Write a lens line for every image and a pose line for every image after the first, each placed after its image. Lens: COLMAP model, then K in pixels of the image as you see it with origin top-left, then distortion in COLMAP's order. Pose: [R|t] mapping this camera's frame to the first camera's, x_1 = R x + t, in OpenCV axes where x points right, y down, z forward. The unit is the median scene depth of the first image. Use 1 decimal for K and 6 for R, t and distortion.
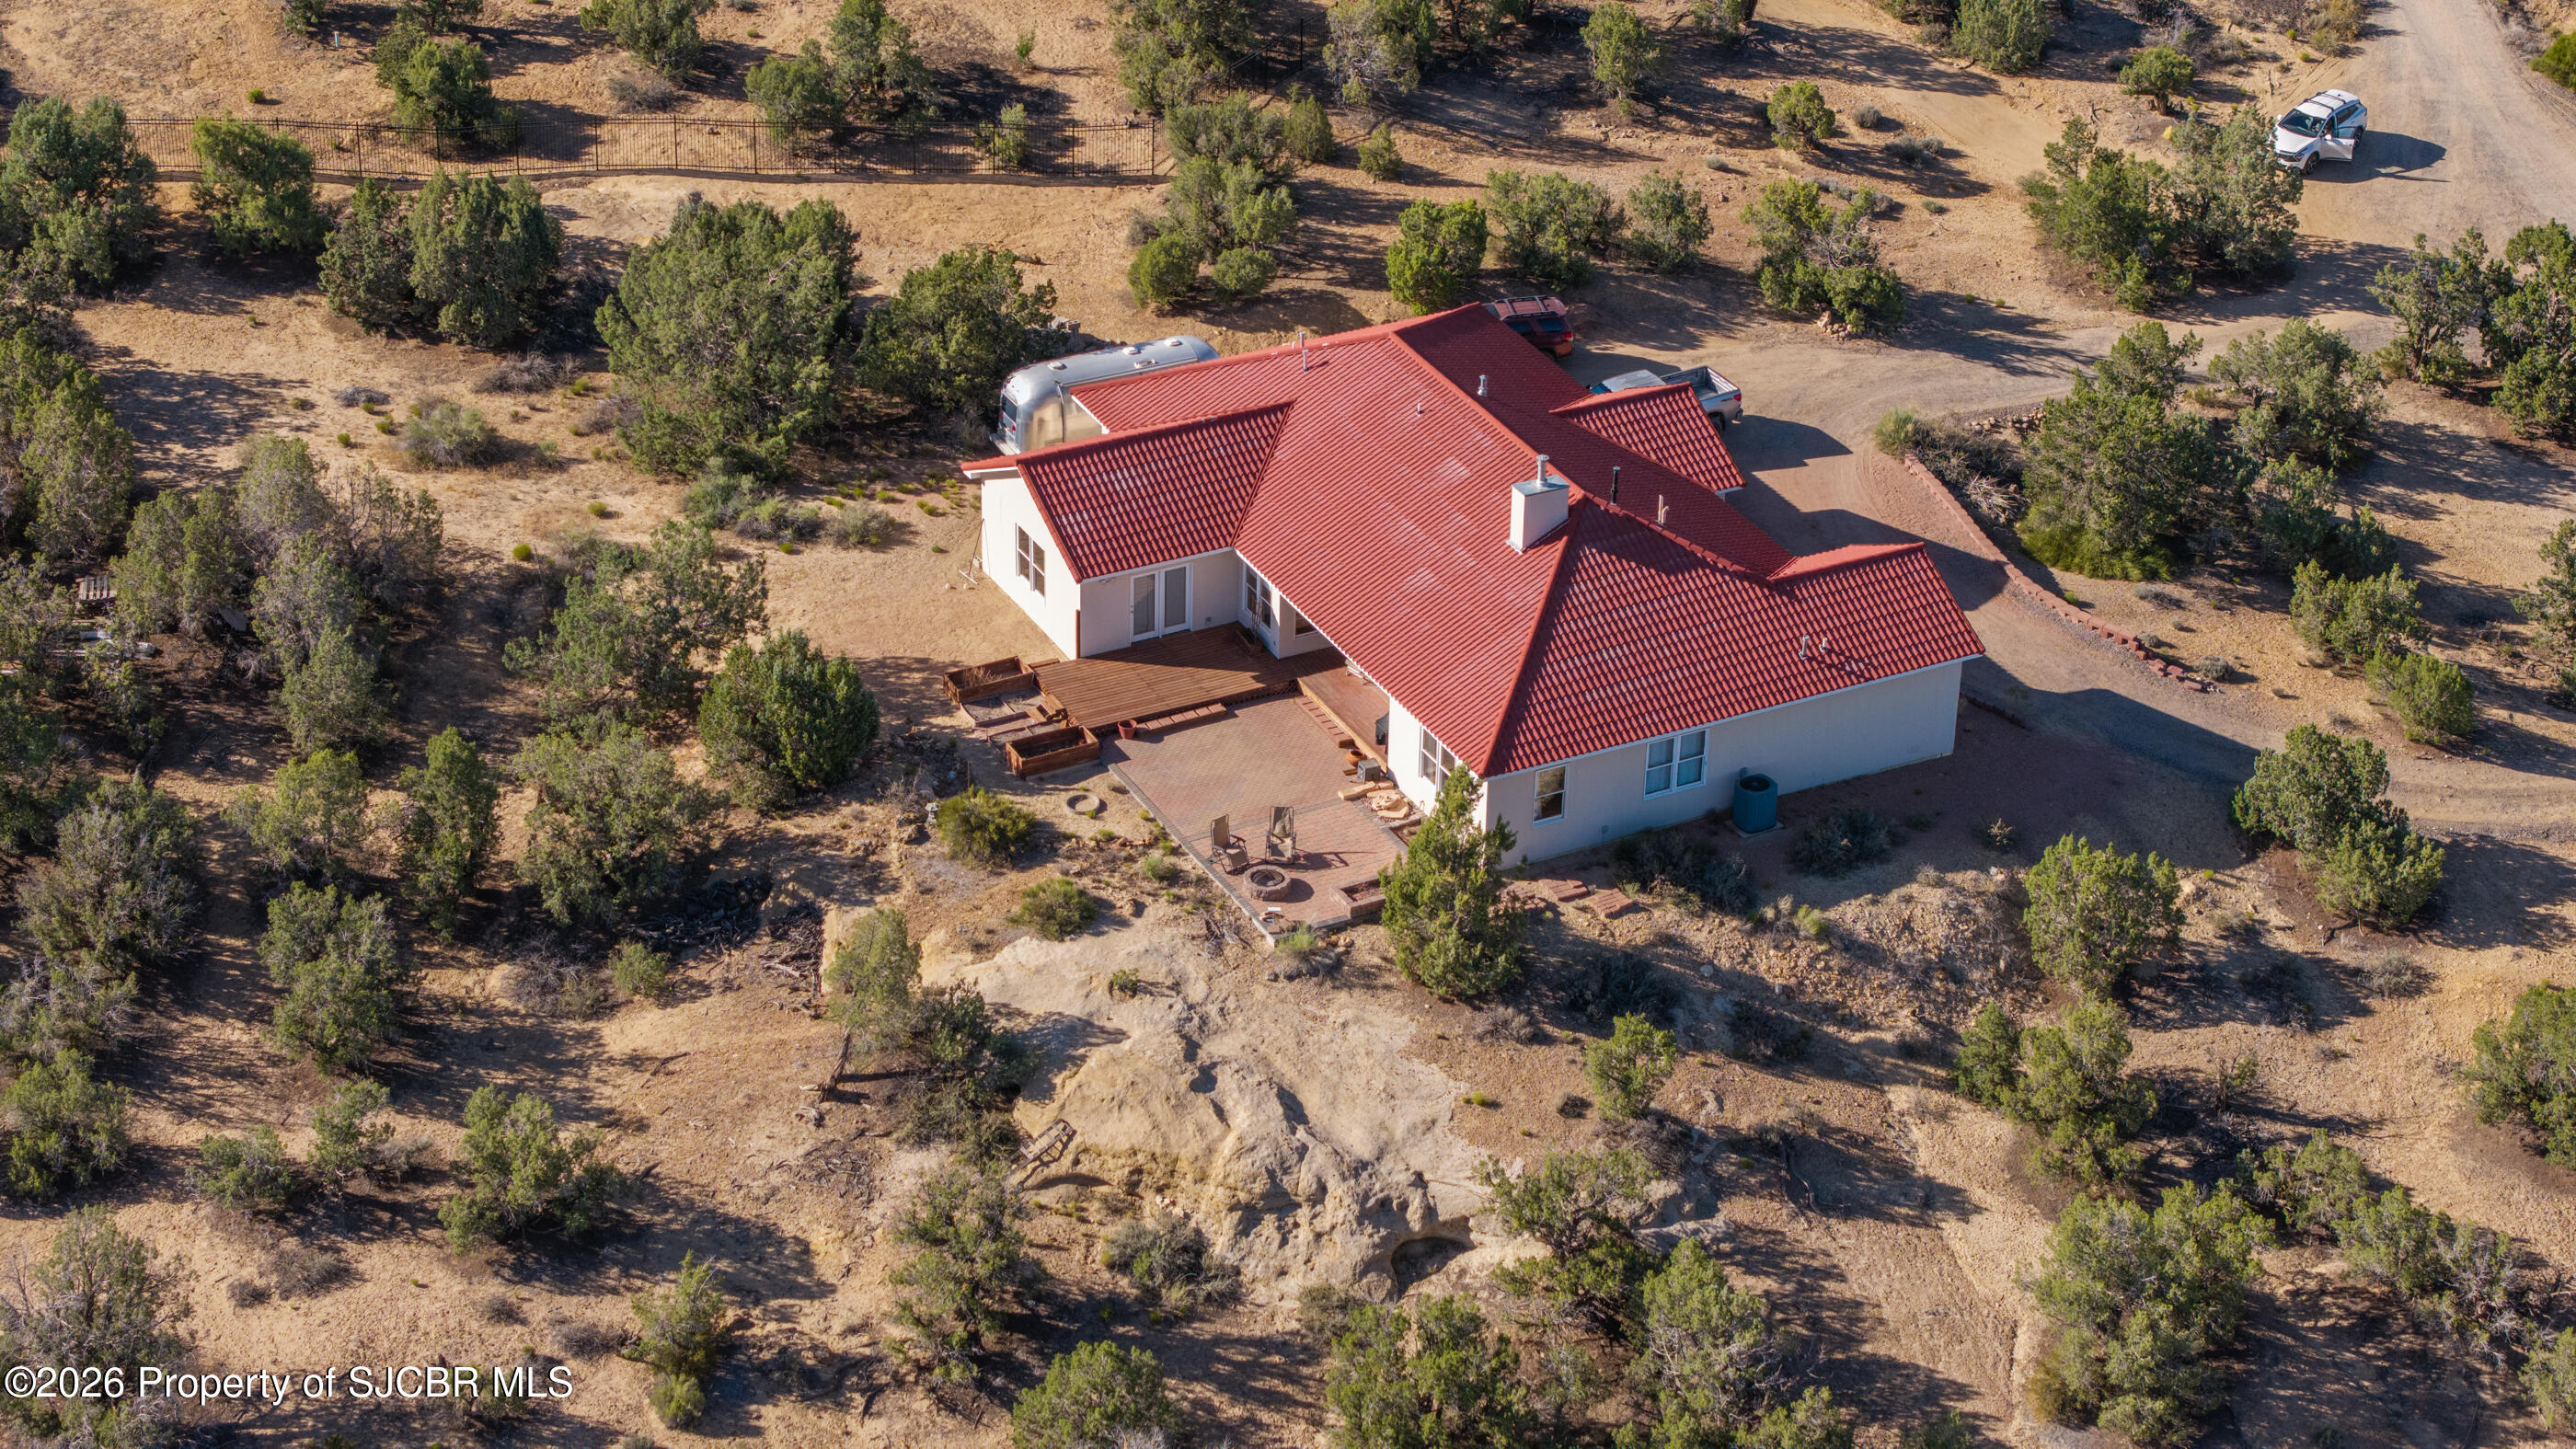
lens RADIAL K [[5076.5, 0, 1341.2], [0, 5076.5, 722.3], [0, 0, 1]] dist [-0.115951, 0.734905]
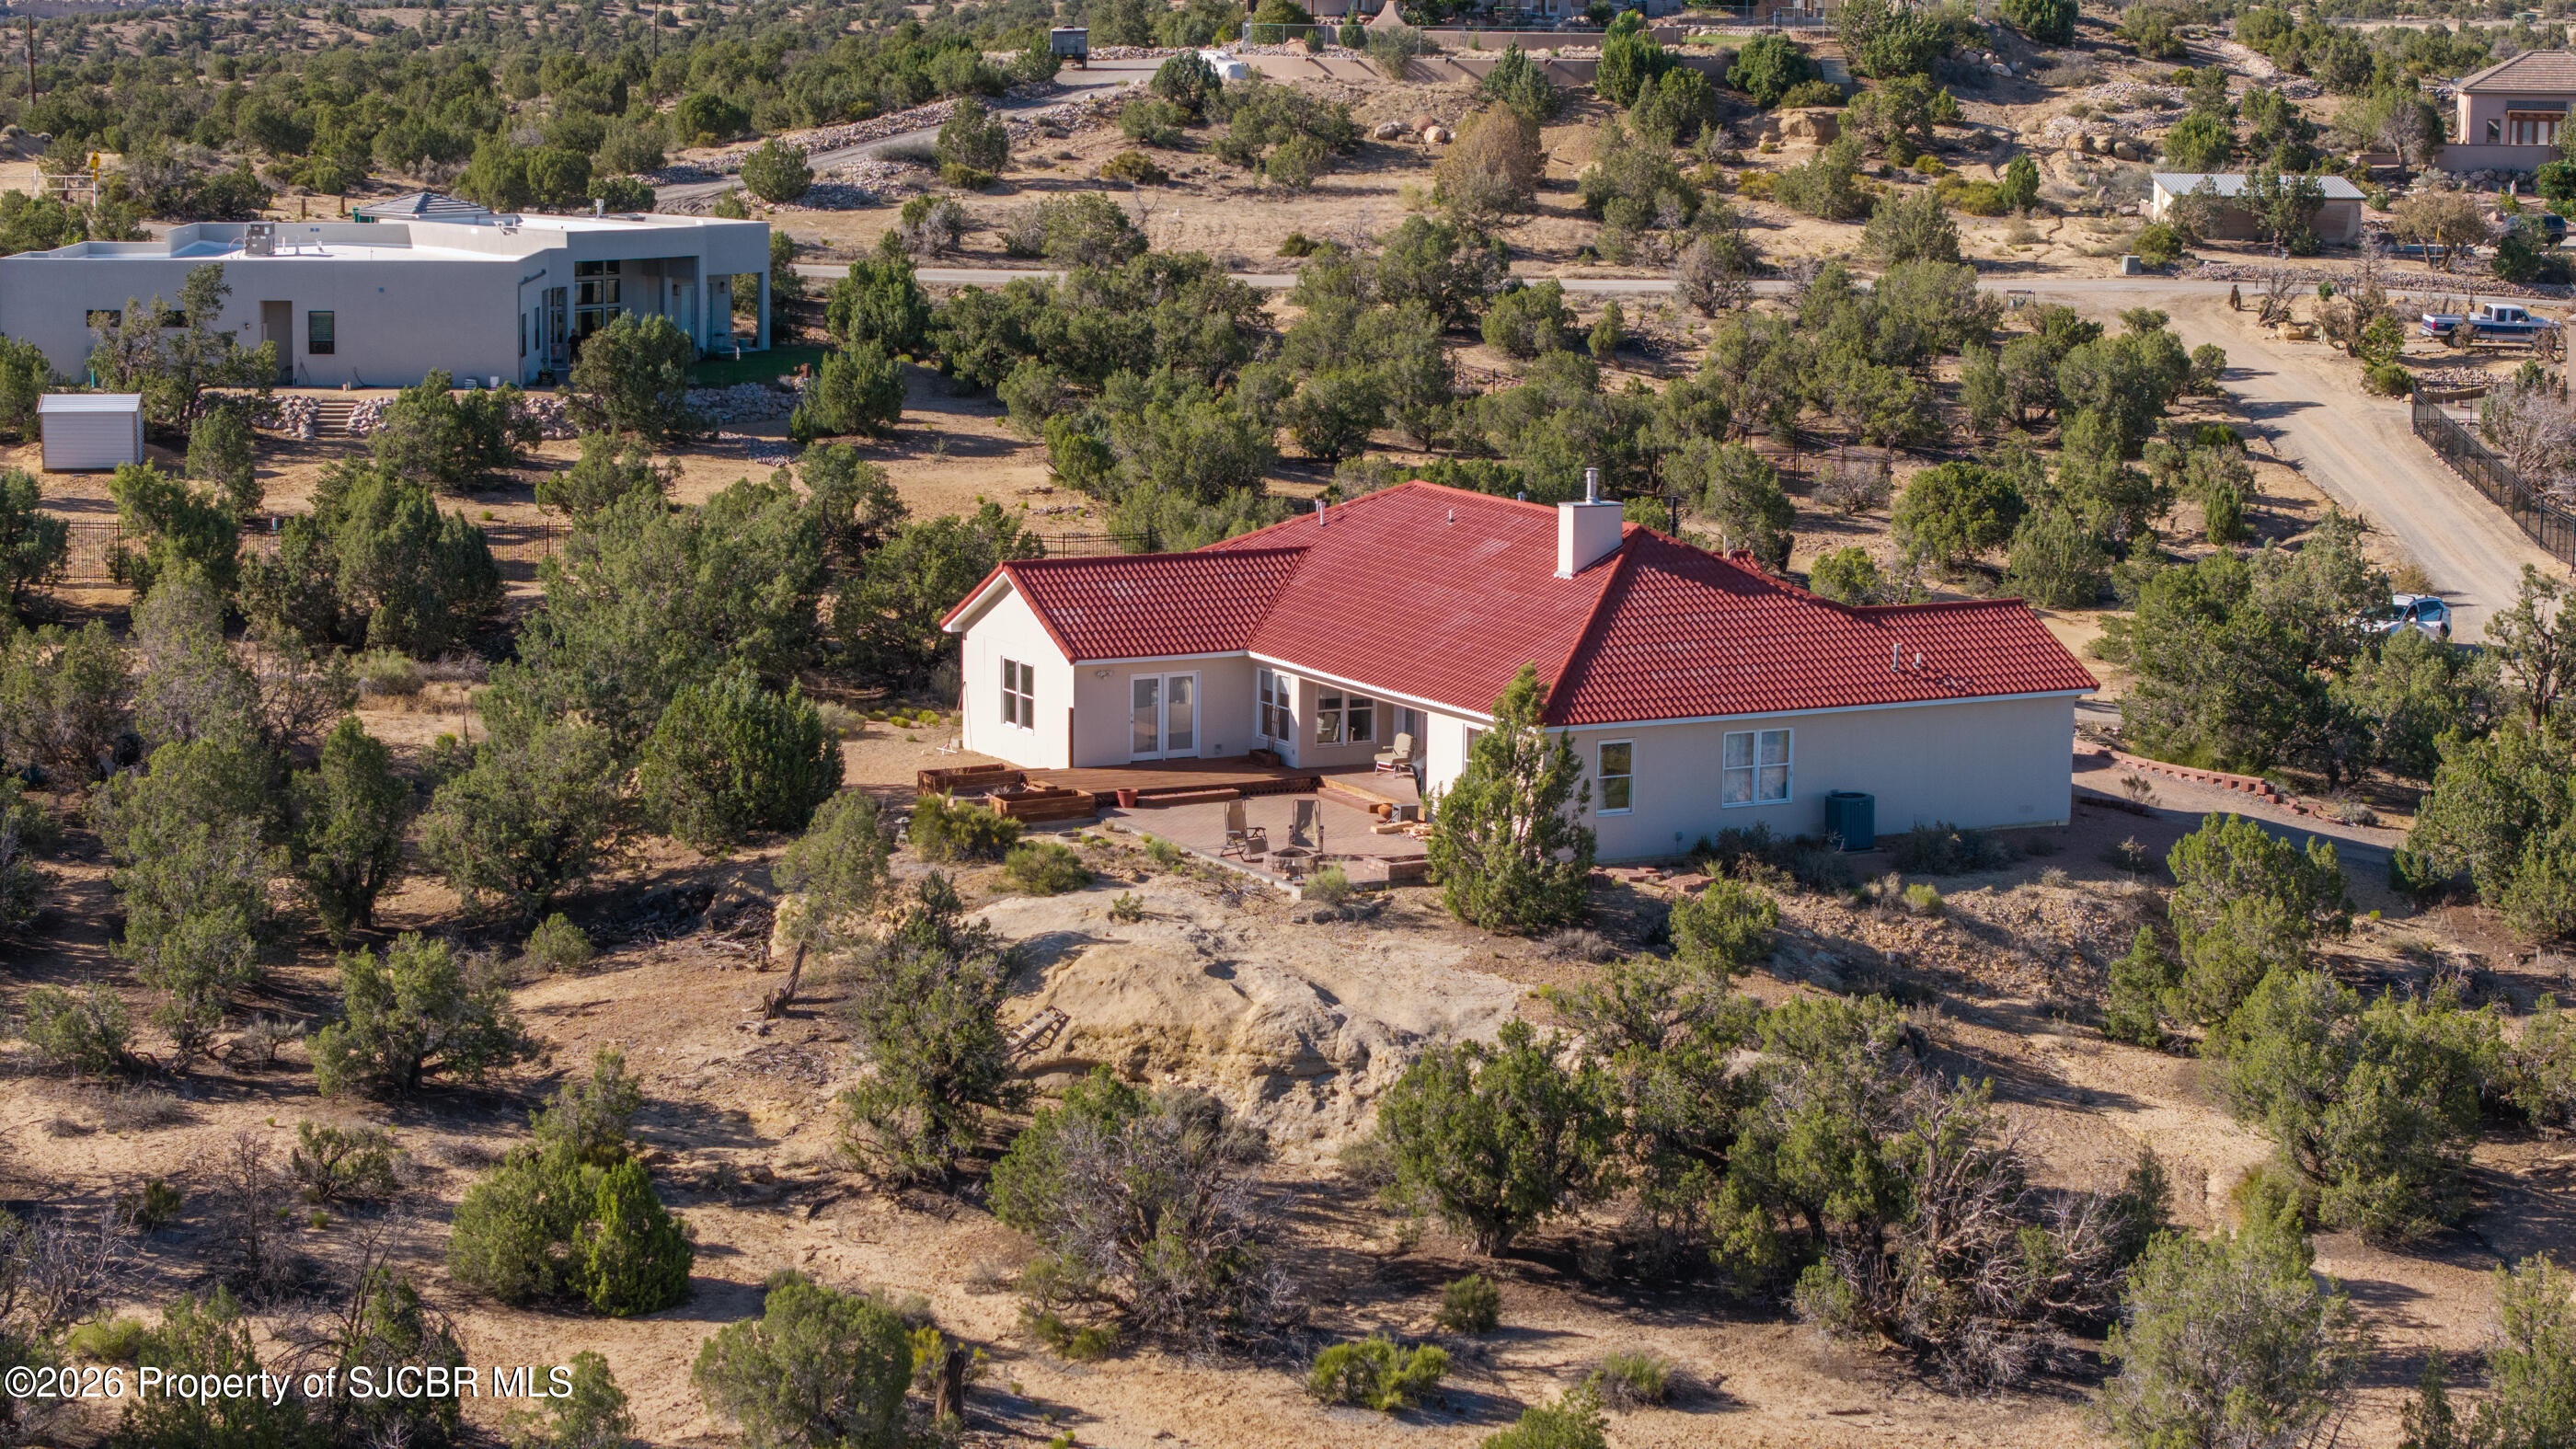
lens RADIAL K [[5076.5, 0, 1341.2], [0, 5076.5, 722.3], [0, 0, 1]] dist [-0.115951, 0.734905]
pose [[0.999877, -0.013669, 0.007723, -0.013005], [0.015554, 0.929419, -0.368697, 0.343031], [-0.002138, 0.368772, 0.929517, 0.198767]]
